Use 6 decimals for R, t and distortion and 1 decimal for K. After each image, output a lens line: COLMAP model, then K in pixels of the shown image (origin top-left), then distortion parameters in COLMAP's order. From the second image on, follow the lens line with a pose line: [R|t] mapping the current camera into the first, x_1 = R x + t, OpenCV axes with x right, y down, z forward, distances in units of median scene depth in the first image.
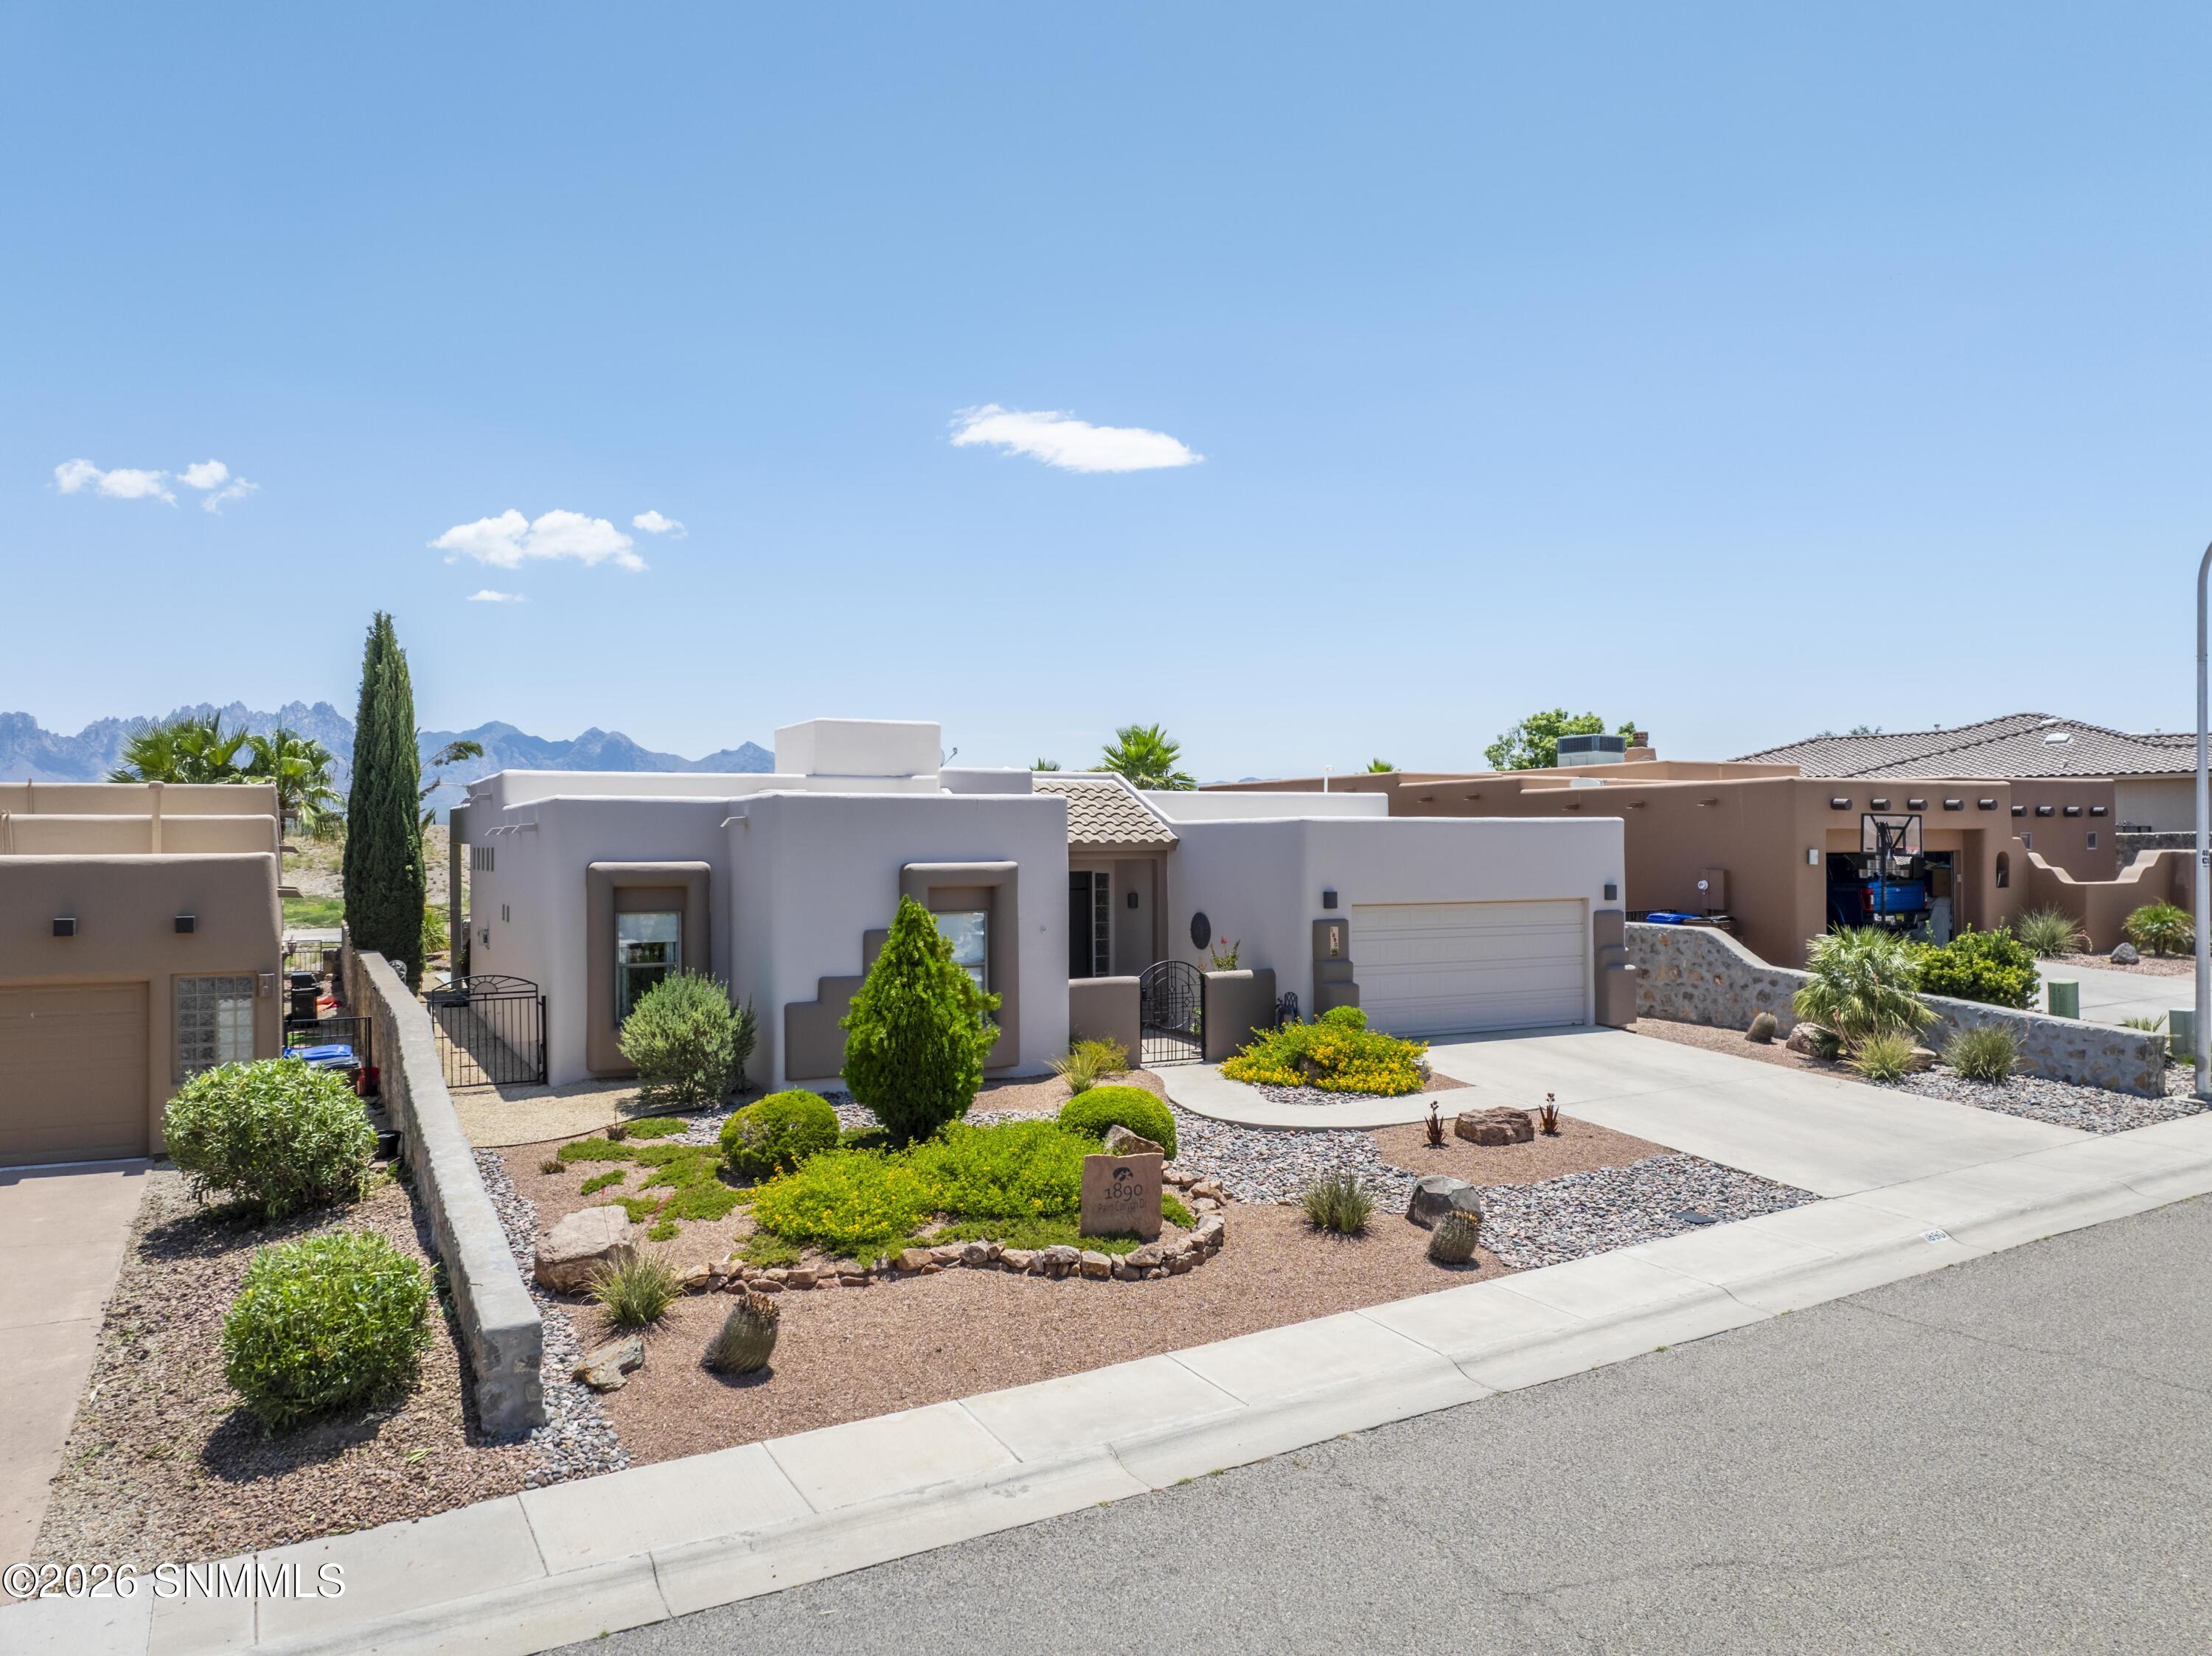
lens RADIAL K [[1556.4, 0, 1112.5], [0, 1556.4, 813.8], [0, 0, 1]] dist [-0.039607, 0.004611]
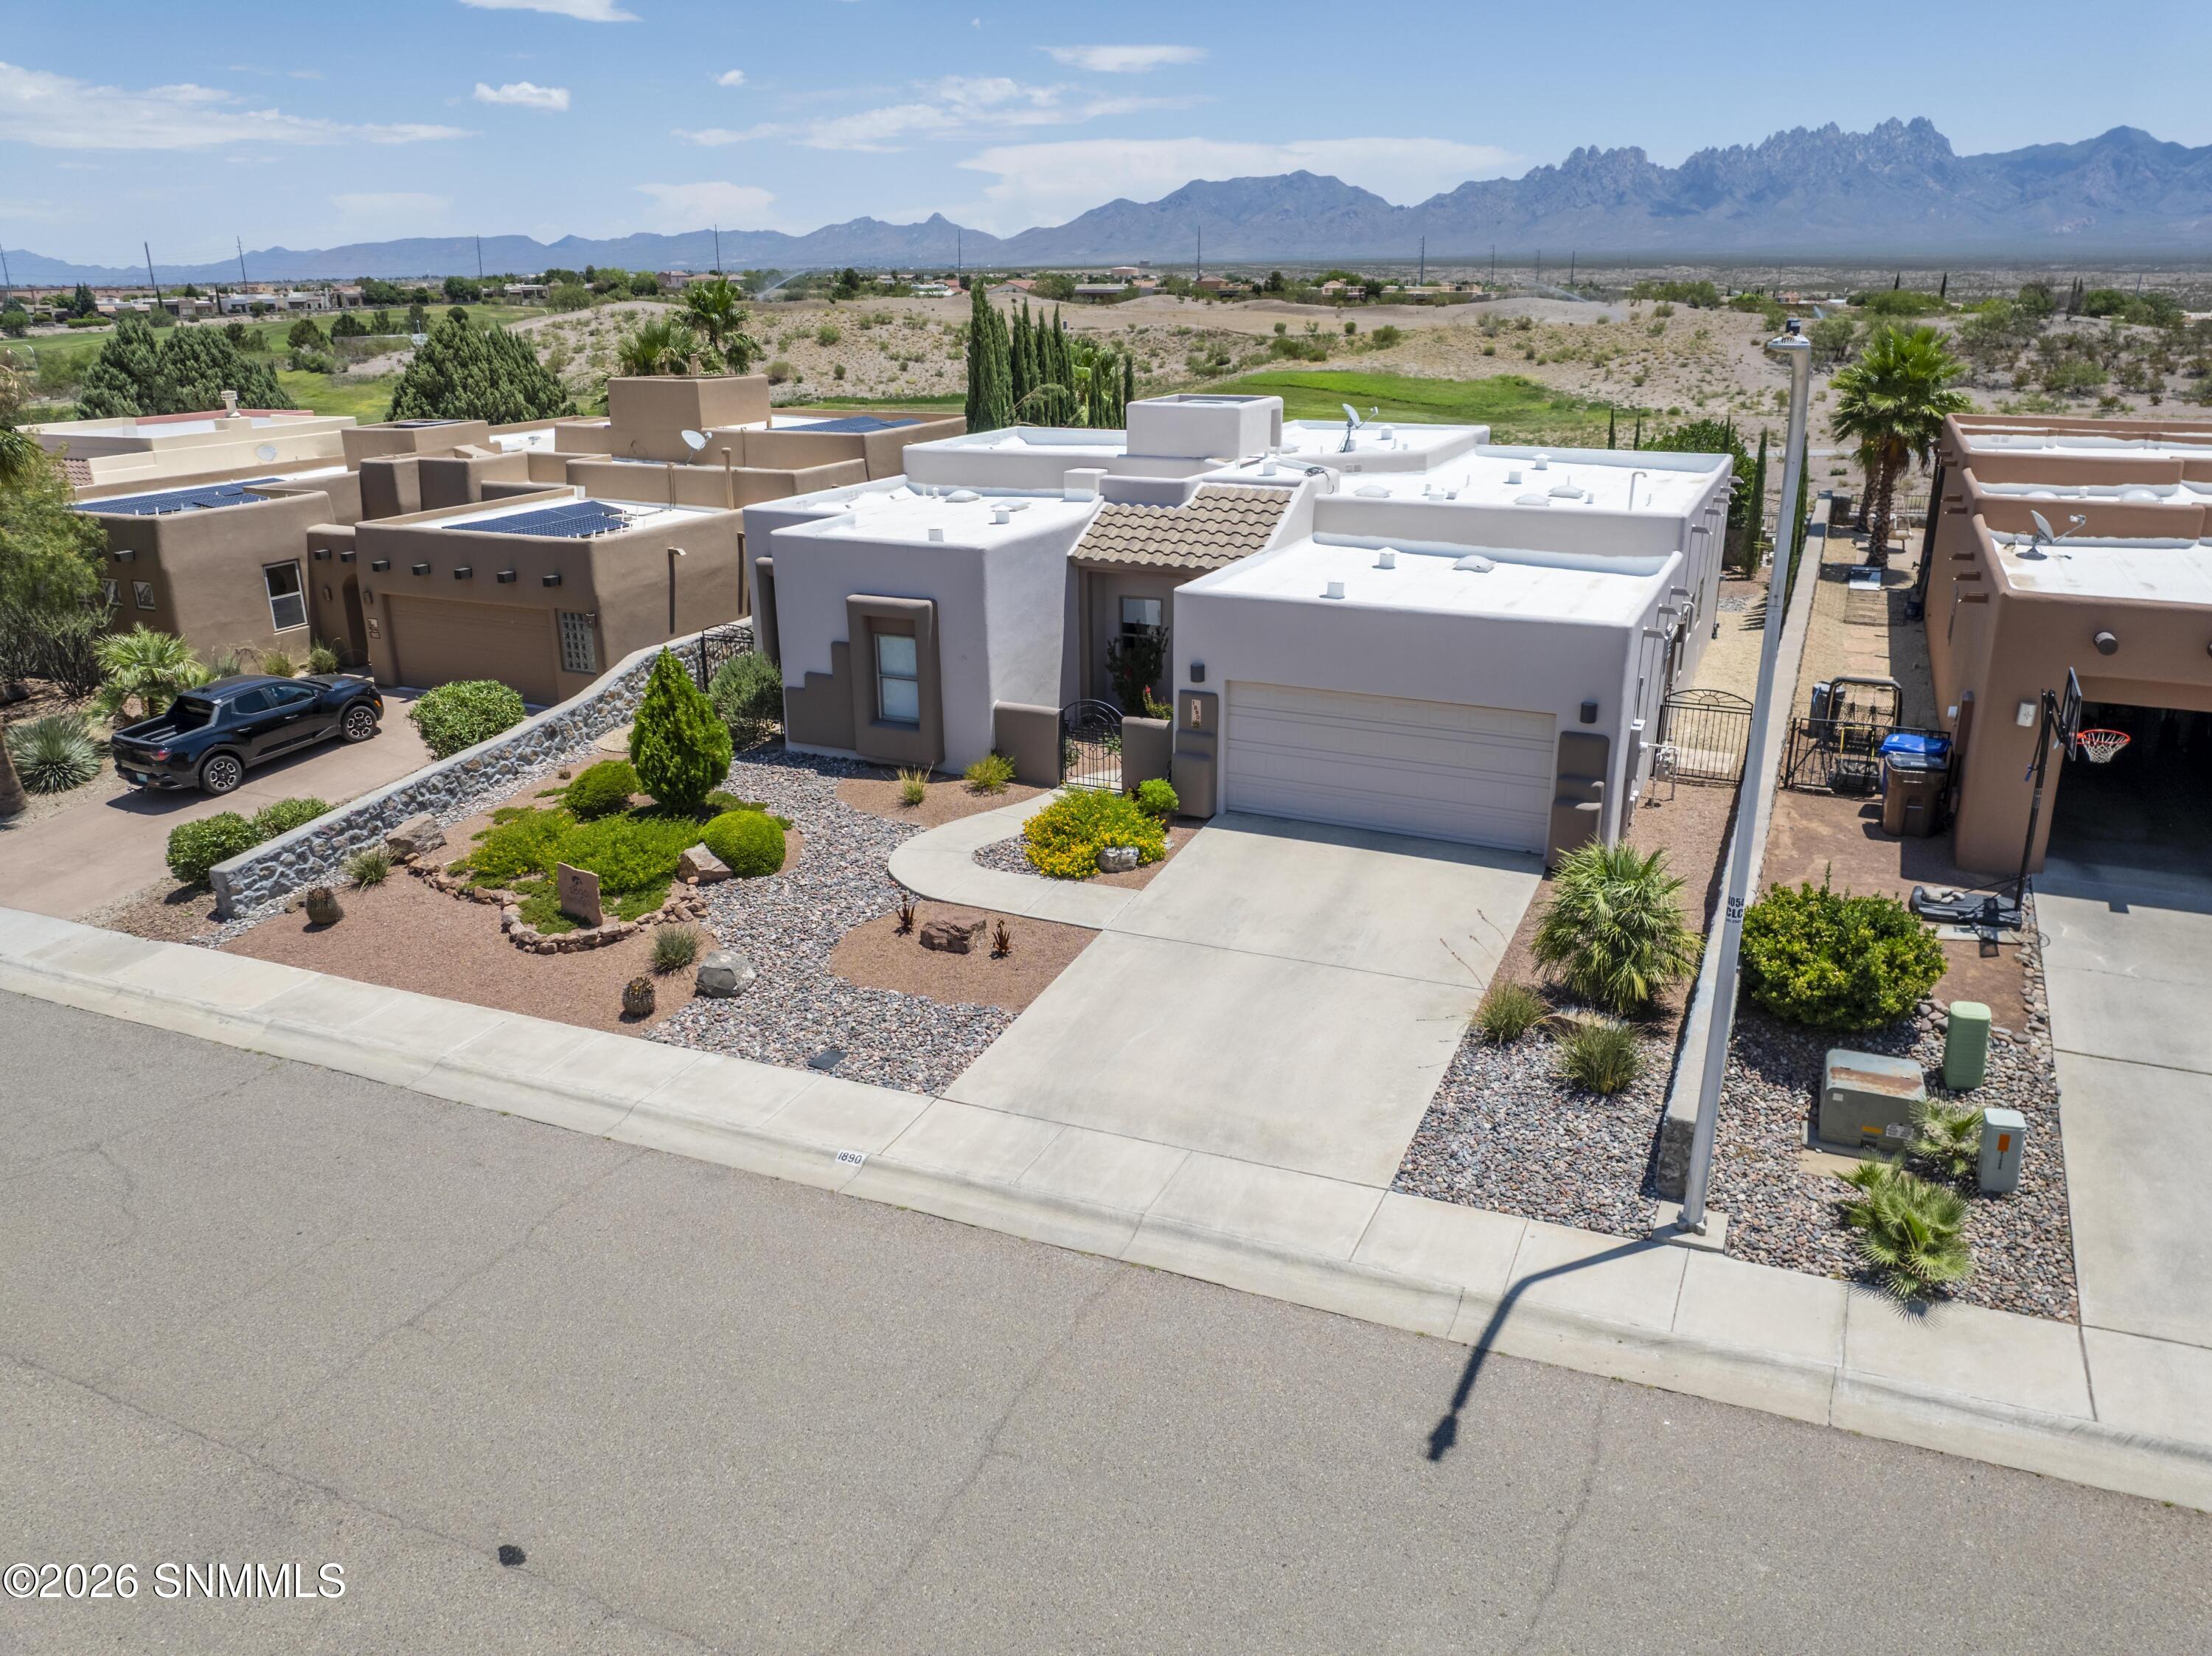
lens RADIAL K [[1556.4, 0, 1120.5], [0, 1556.4, 821.3], [0, 0, 1]] dist [-0.039607, 0.004611]
pose [[0.606056, 0.262733, -0.750778, 1.260199], [0.018962, 0.938834, 0.343849, -0.284414], [0.795196, -0.222628, 0.564004, 0.526703]]
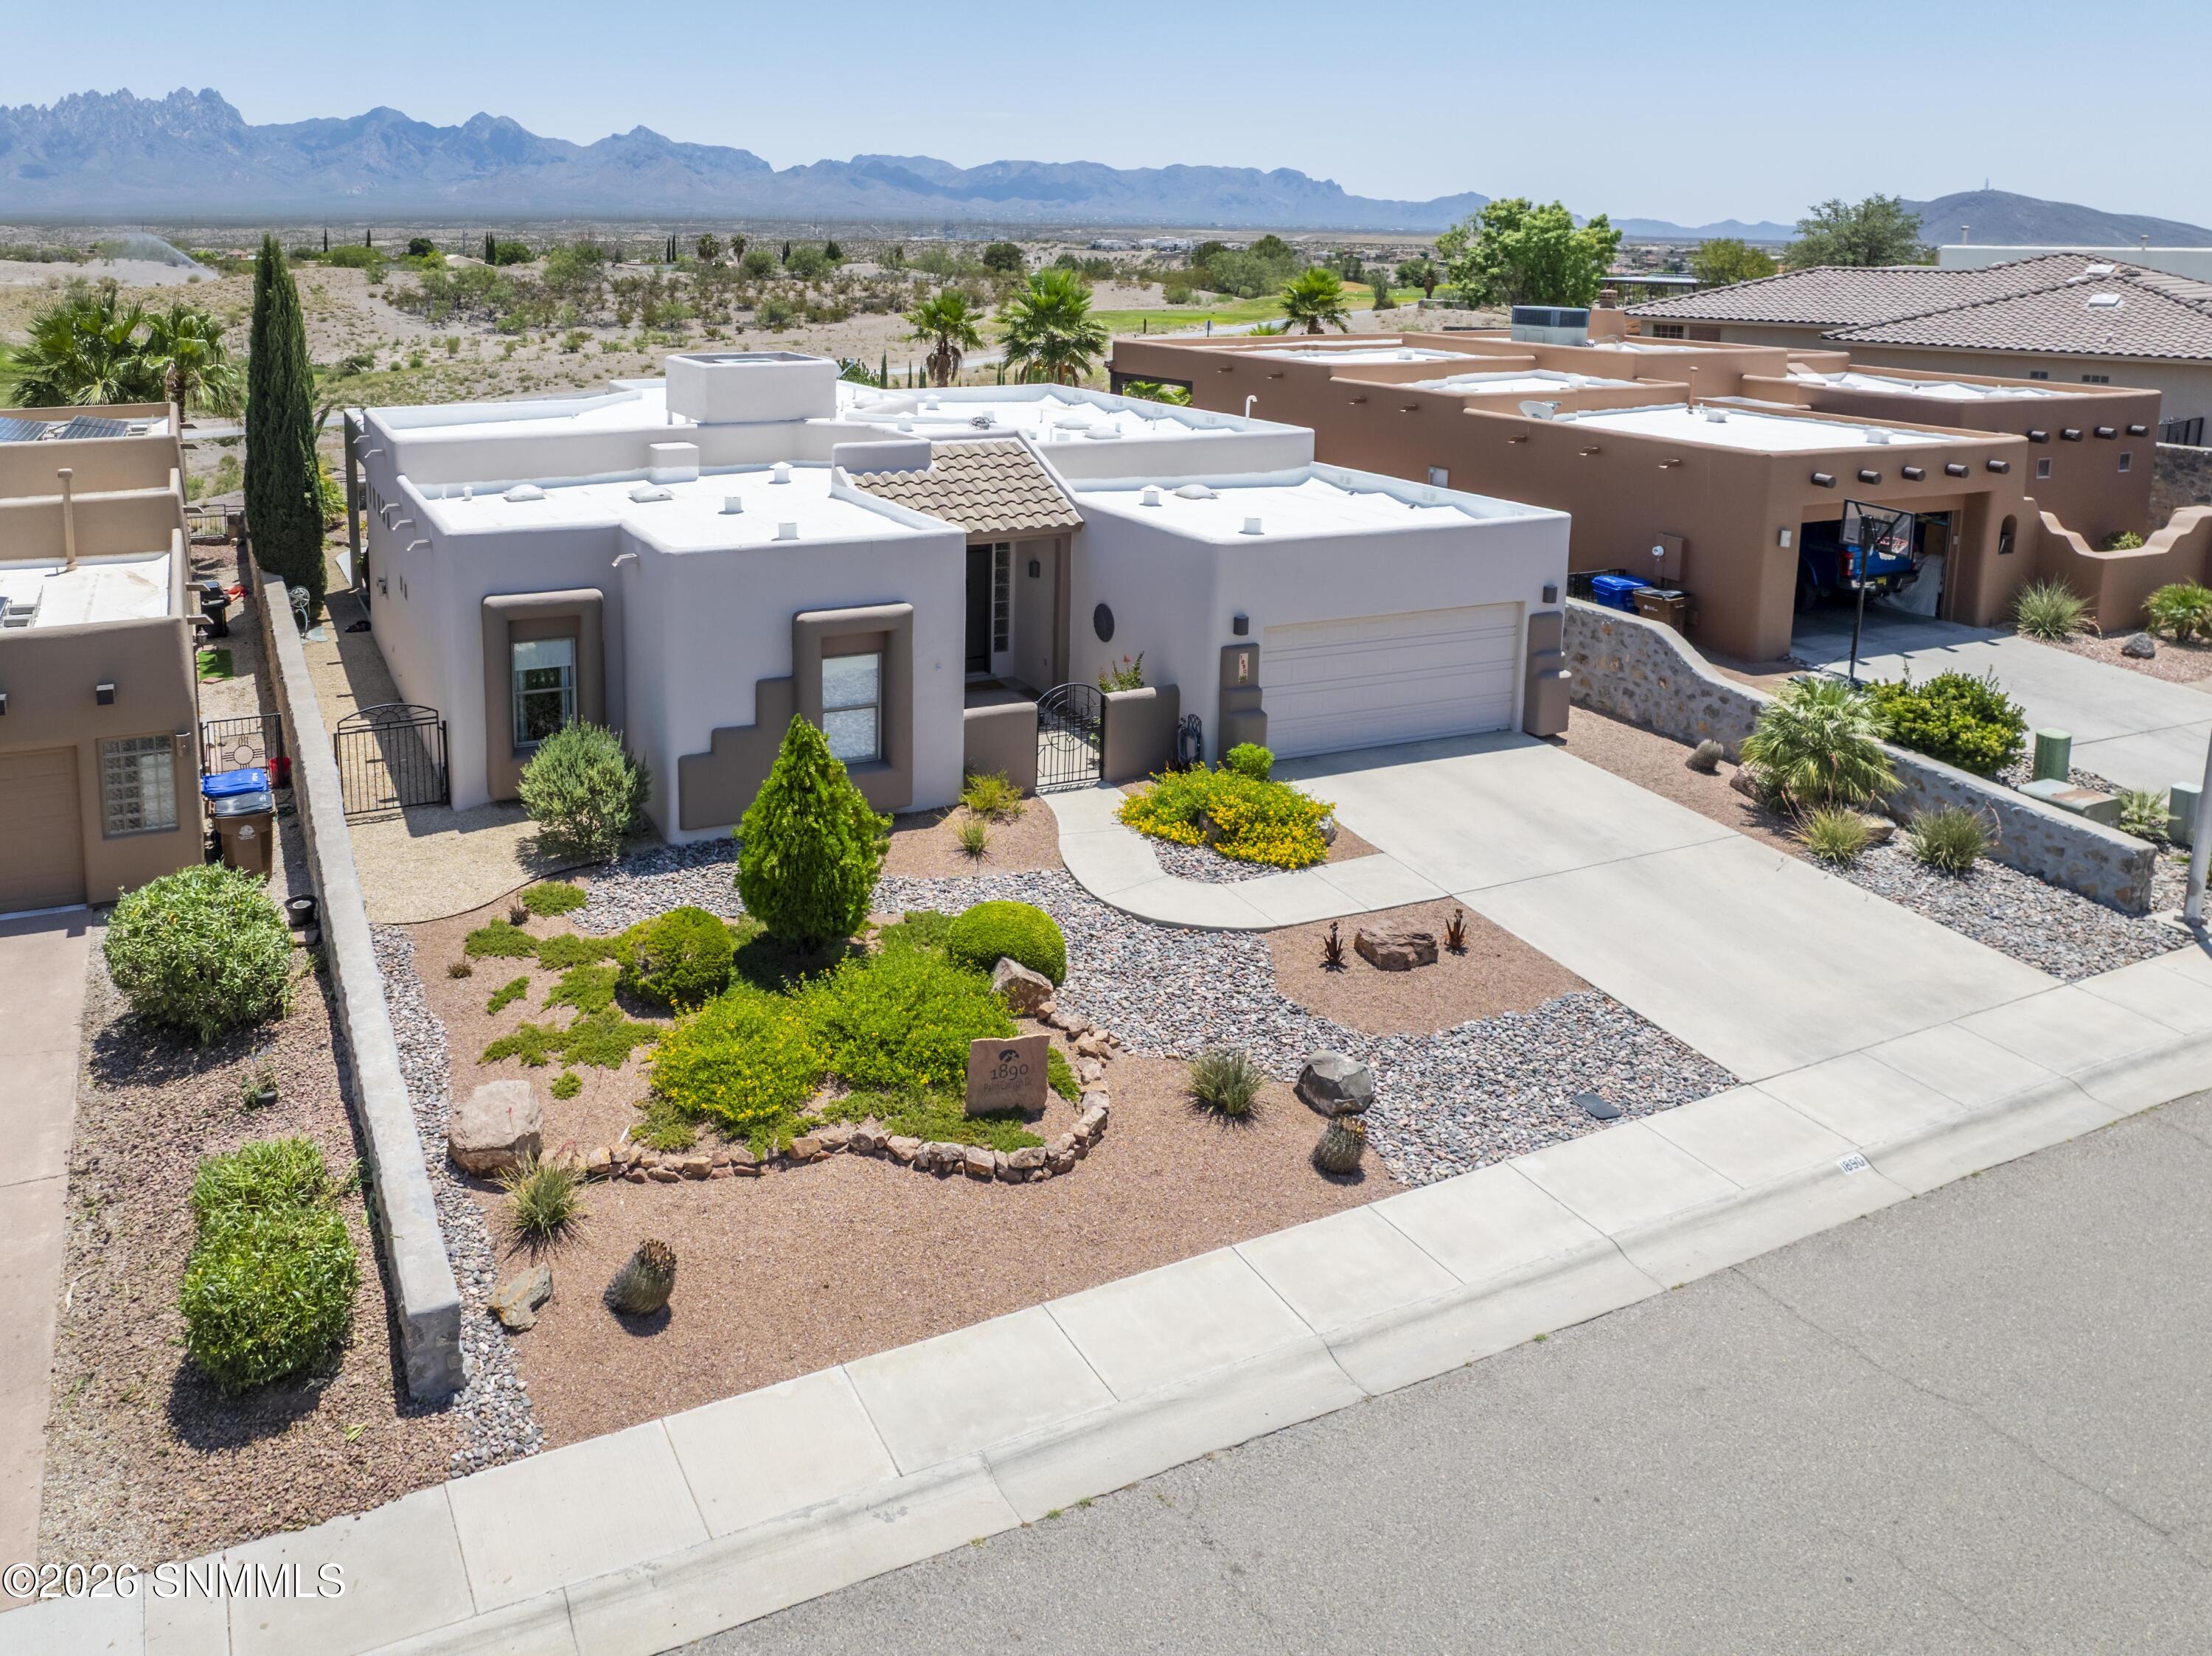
lens RADIAL K [[1632.3, 0, 829.8], [0, 1632.3, 494.5], [0, 0, 1]] dist [-0.031313, -0.001800]
pose [[0.993191, 0.023120, -0.114178, 0.002712], [-0.002805, 0.984569, 0.174973, -0.279302], [0.116462, -0.173462, 0.977930, 0.012805]]
